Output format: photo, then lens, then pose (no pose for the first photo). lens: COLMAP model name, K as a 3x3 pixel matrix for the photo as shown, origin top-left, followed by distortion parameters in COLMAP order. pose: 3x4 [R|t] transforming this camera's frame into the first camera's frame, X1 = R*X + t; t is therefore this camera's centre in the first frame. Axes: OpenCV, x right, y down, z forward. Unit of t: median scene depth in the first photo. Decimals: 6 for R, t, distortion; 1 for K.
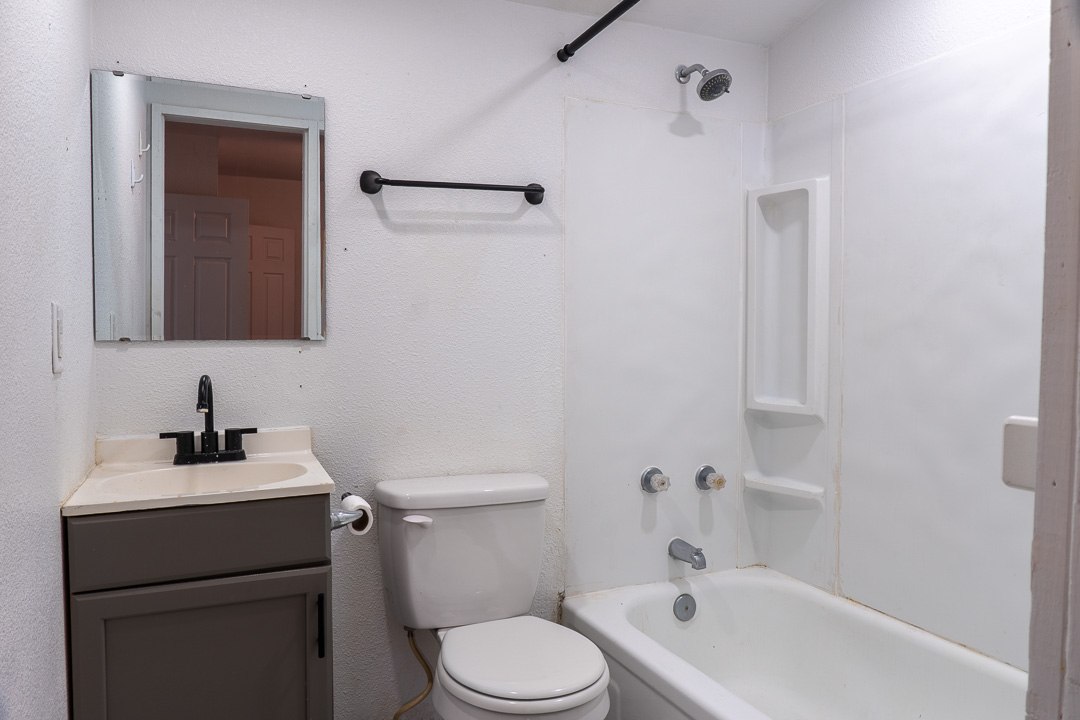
lens RADIAL K [[738.0, 0, 540.0], [0, 738.0, 360.0], [0, 0, 1]] dist [-0.006325, -0.002692]
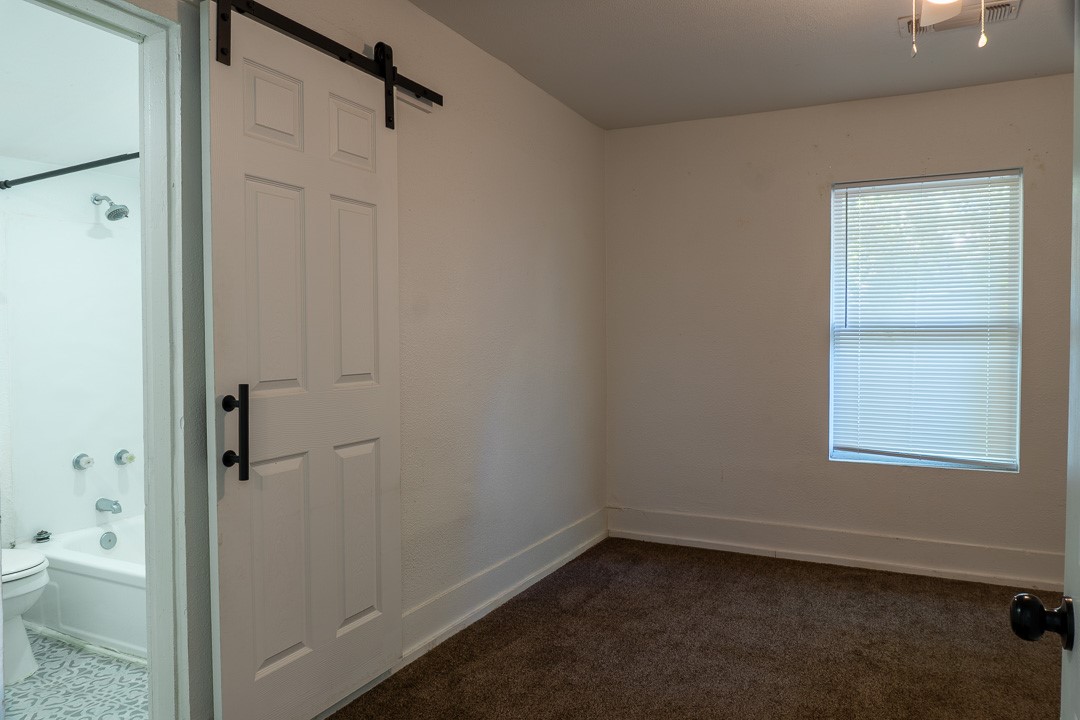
lens RADIAL K [[738.0, 0, 540.0], [0, 738.0, 360.0], [0, 0, 1]] dist [-0.006325, -0.002692]
pose [[0.781416, -0.025156, 0.623503, -0.051823], [0.022251, 0.999675, 0.012446, -0.046784], [-0.623614, 0.004148, 0.781722, -0.797915]]
